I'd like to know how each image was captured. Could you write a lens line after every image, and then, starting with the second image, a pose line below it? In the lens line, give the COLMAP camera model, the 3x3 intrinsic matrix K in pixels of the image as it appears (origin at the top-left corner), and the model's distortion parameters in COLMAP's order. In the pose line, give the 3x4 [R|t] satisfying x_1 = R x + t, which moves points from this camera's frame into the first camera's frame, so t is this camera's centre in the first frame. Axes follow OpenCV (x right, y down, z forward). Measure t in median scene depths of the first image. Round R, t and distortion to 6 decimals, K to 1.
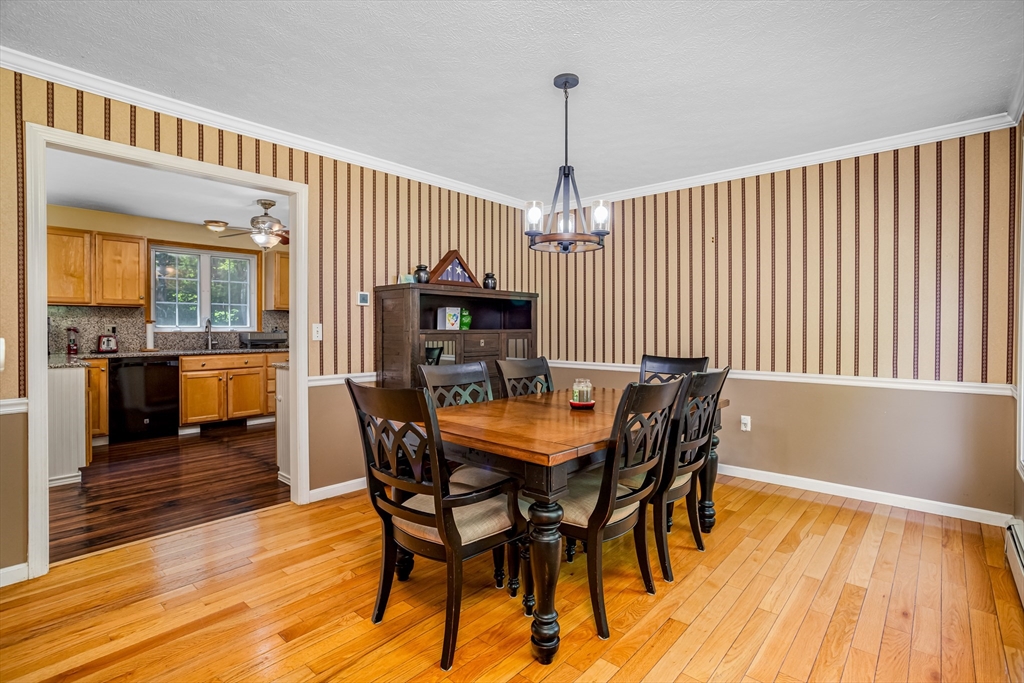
lens RADIAL K [[494.5, 0, 511.4], [0, 494.5, 339.2], [0, 0, 1]] dist [-0.029651, 0.001267]
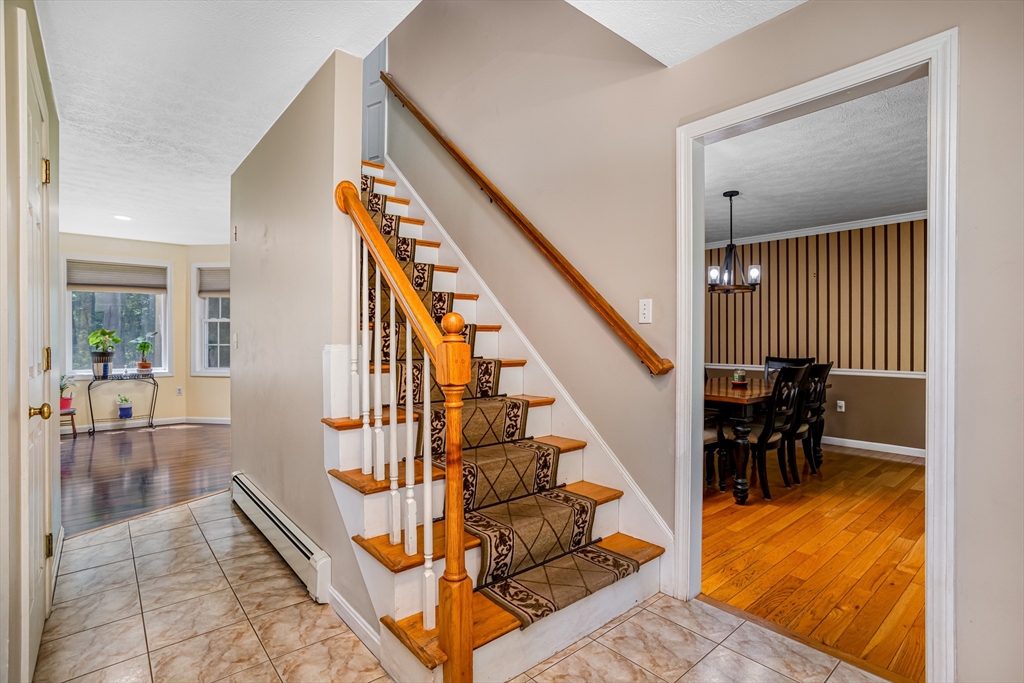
lens RADIAL K [[494.5, 0, 506.9], [0, 494.5, 344.2], [0, 0, 1]] dist [-0.029651, 0.001267]
pose [[0.990094, 0.002084, -0.140388, -0.417174], [-0.003452, 0.999949, -0.009504, 0.013640], [0.140361, 0.009895, 0.990051, -0.790152]]
